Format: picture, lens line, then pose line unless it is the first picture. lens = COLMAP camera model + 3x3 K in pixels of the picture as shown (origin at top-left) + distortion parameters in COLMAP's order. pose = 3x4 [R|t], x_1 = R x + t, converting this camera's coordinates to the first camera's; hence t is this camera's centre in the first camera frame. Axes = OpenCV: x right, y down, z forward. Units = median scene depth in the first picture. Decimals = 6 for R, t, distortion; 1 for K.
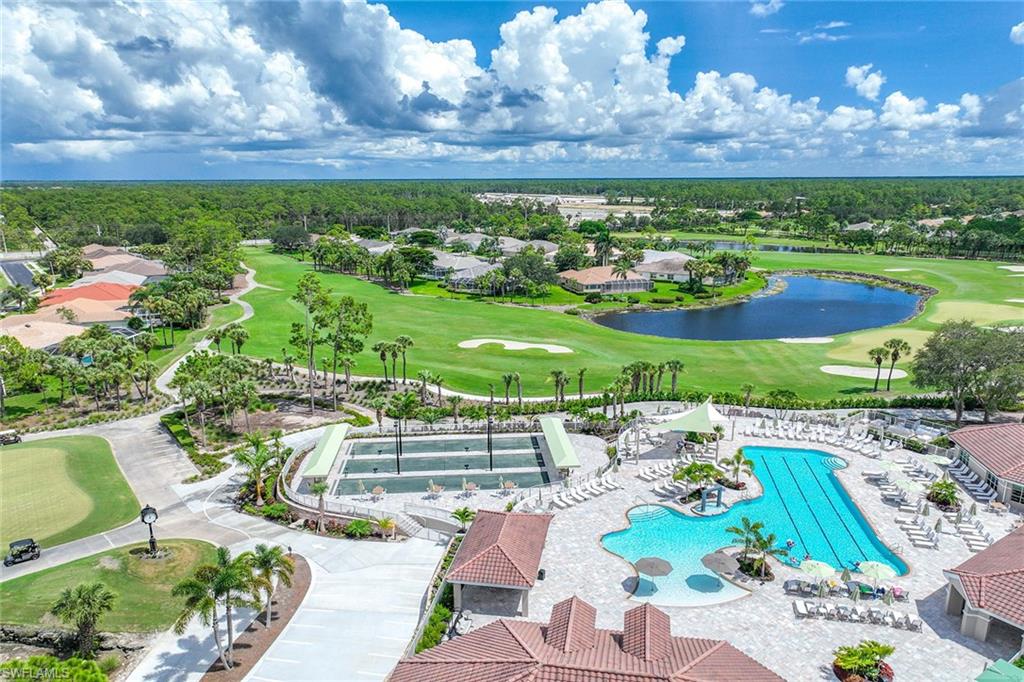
lens RADIAL K [[716.3, 0, 512.0], [0, 716.3, 341.0], [0, 0, 1]] dist [-0.001301, 0.001657]
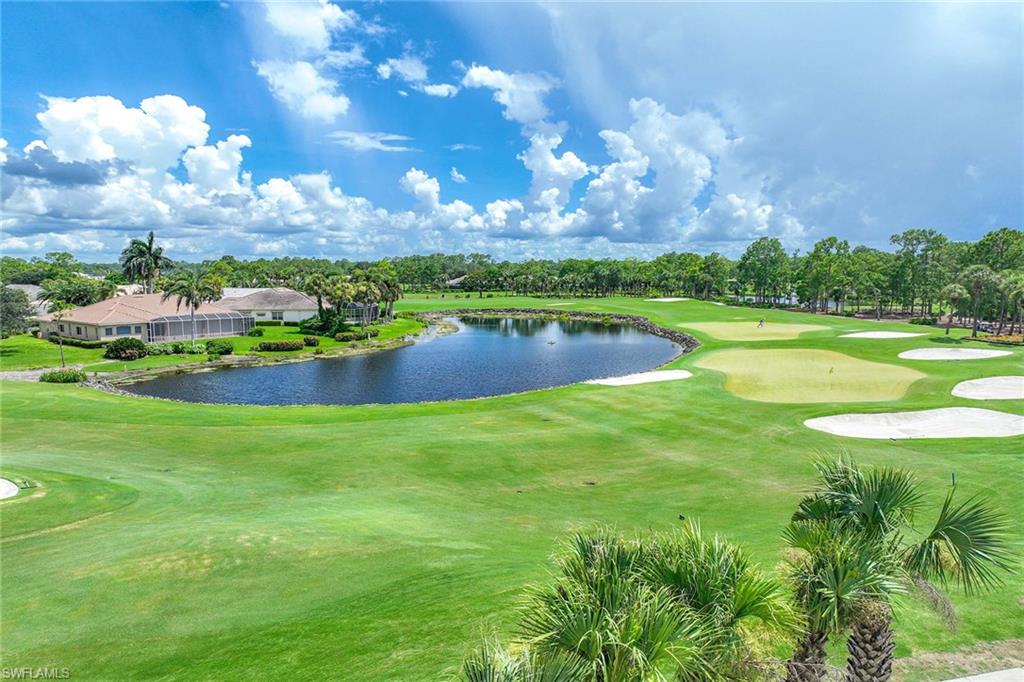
lens RADIAL K [[716.3, 0, 512.0], [0, 716.3, 341.0], [0, 0, 1]] dist [-0.001301, 0.001657]
pose [[0.824481, -0.054465, 0.563262, 0.061927], [0.125336, 0.988212, -0.087906, 0.004712], [-0.551835, 0.143074, 0.821589, 0.502726]]
